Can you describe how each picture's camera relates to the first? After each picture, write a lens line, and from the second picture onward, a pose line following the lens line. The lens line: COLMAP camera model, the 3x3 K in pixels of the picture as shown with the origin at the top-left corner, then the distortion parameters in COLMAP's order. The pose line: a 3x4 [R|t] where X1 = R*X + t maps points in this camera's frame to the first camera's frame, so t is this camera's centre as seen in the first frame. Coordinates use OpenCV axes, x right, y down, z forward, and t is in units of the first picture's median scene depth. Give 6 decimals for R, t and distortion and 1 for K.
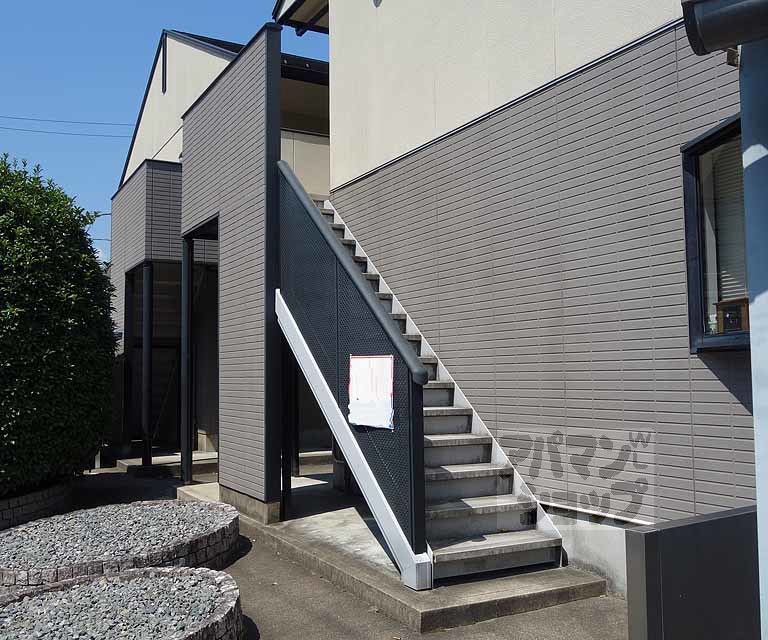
lens RADIAL K [[782.1, 0, 370.8], [0, 782.1, 318.0], [0, 0, 1]] dist [-0.026623, 0.002537]
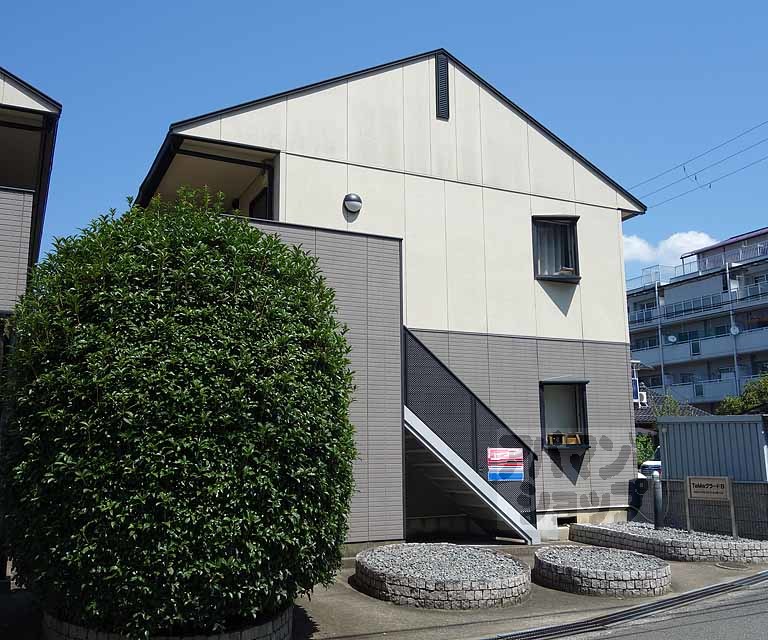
lens RADIAL K [[785.1, 0, 395.2], [0, 785.1, 322.4], [0, 0, 1]] dist [-0.022052, -0.001305]
pose [[0.029751, 0.178661, 0.983461, -2.241809], [-0.062102, 0.982326, -0.176576, 0.108711], [-0.997626, -0.055822, 0.040320, 1.236948]]
